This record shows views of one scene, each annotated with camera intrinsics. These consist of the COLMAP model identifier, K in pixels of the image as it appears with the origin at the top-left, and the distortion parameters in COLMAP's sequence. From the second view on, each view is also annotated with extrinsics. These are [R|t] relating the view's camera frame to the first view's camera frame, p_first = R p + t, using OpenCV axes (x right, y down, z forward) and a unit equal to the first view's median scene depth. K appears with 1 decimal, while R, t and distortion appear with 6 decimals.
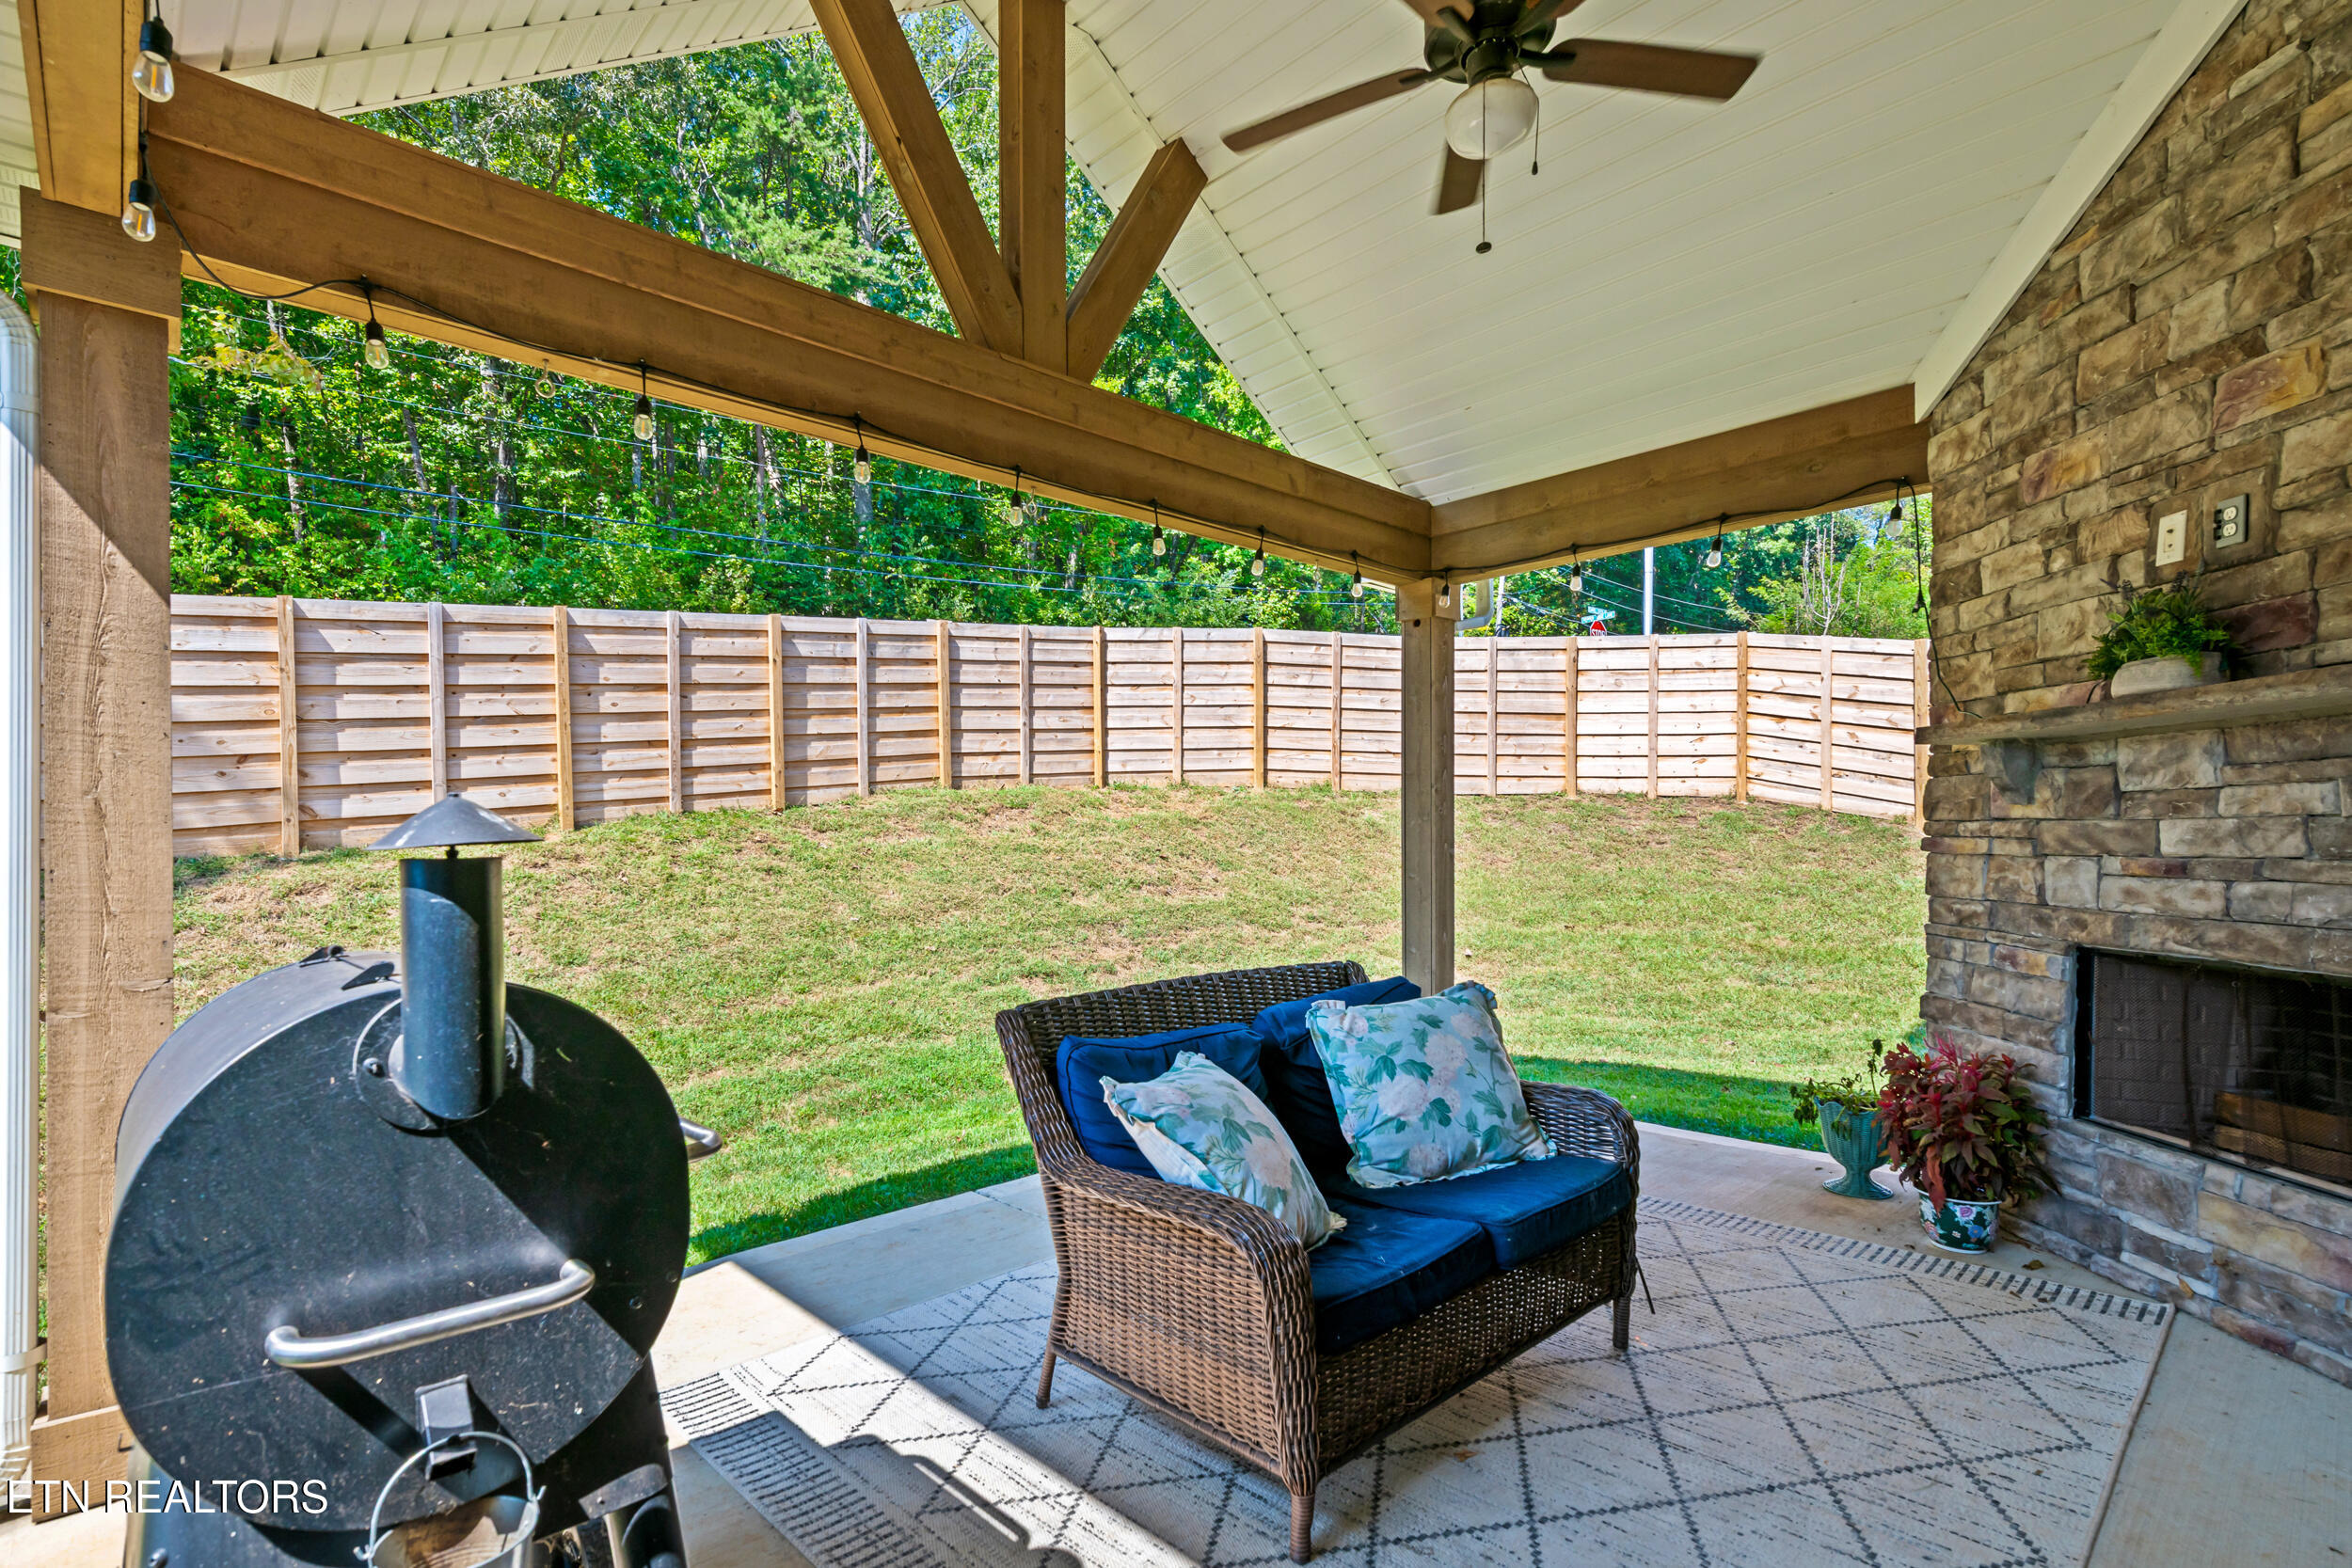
lens RADIAL K [[1115.8, 0, 1139.0], [0, 1115.8, 858.0], [0, 0, 1]] dist [0.000099, 0.000123]
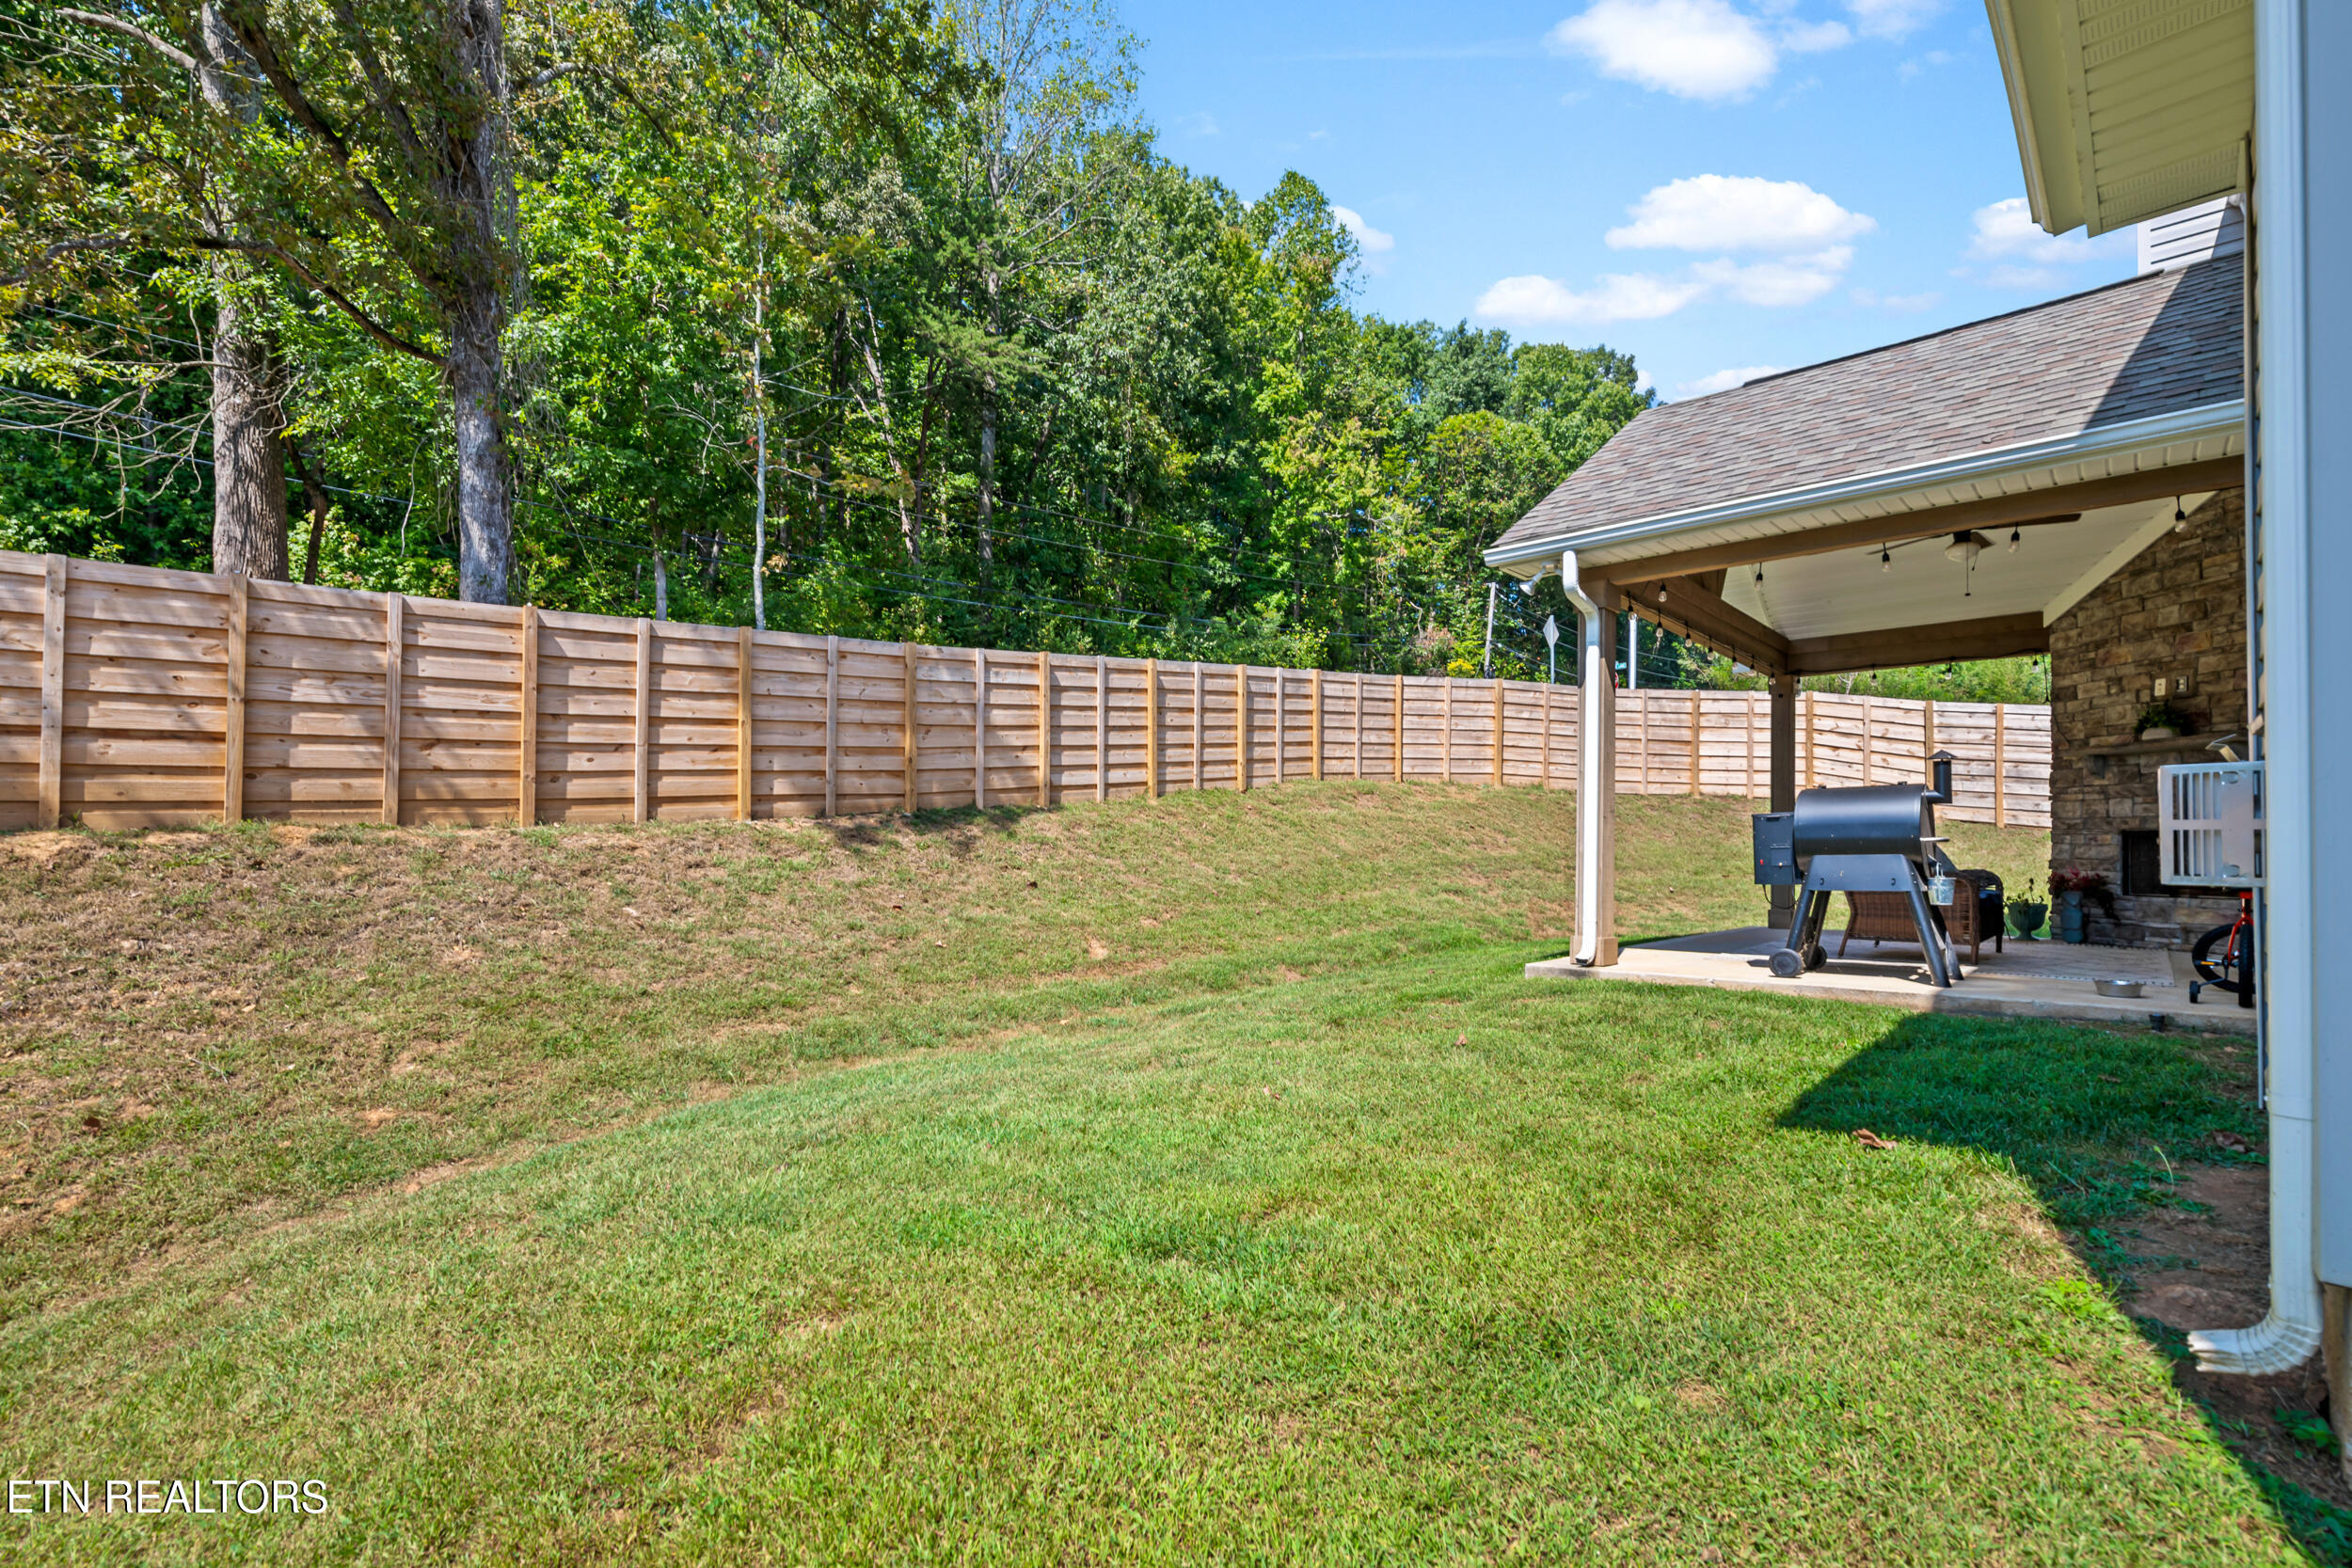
lens RADIAL K [[1040.0, 0, 1169.9], [0, 1040.0, 825.2], [0, 0, 1]] dist [-0.000550, 0.000211]
pose [[0.997275, 0.019965, 0.071023, -1.503405], [-0.017105, 0.999027, -0.040647, 0.188516], [-0.071765, 0.039321, 0.996646, -1.232903]]
